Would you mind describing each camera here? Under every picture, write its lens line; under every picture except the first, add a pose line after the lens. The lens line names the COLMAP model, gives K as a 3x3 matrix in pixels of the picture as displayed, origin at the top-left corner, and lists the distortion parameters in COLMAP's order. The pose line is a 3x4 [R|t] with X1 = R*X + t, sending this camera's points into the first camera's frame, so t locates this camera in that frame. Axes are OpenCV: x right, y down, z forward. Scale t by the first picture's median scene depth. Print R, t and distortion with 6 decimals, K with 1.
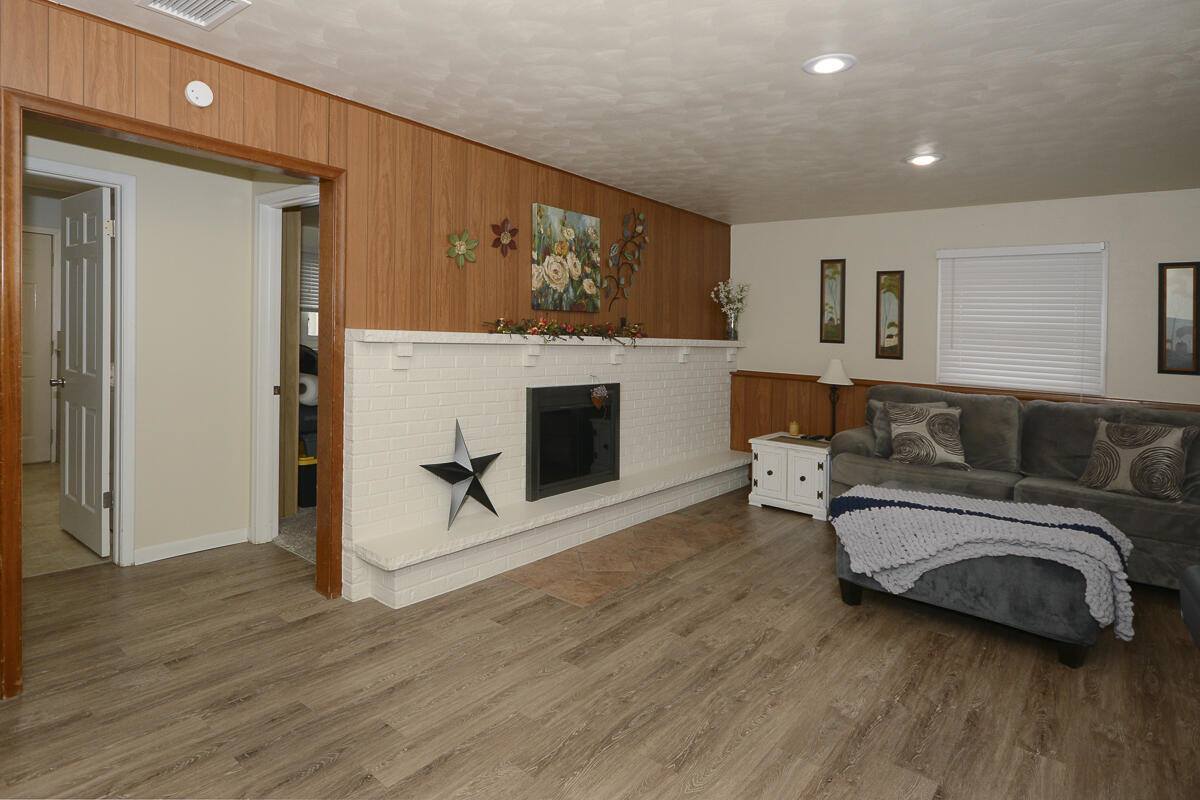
lens RADIAL K [[611.6, 0, 601.0], [0, 611.6, 342.3], [0, 0, 1]] dist [-0.016458, -0.001949]
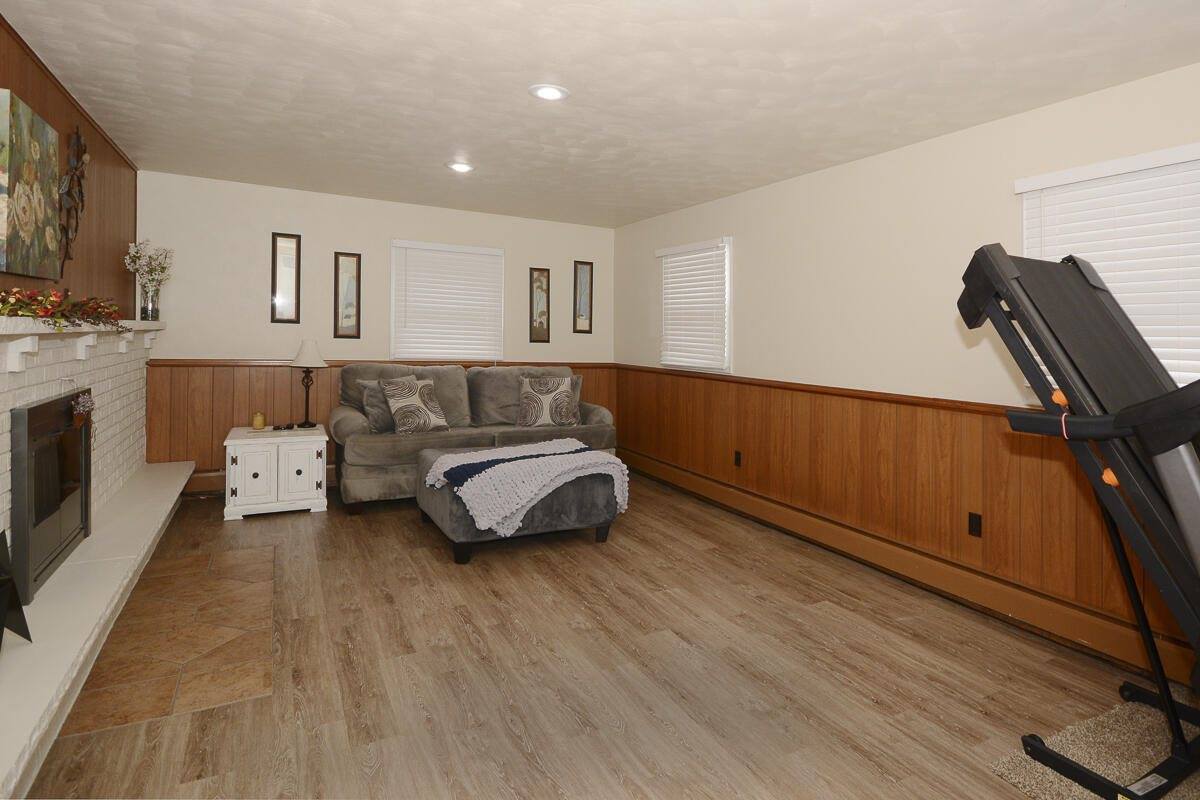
lens RADIAL K [[619.1, 0, 602.2], [0, 619.1, 320.3], [0, 0, 1]] dist [0.002936, -0.014178]
pose [[0.397665, -0.006223, 0.917510, -0.428348], [-0.000516, 0.999975, 0.007006, -0.014743], [-0.917531, -0.003260, 0.397652, 0.268878]]
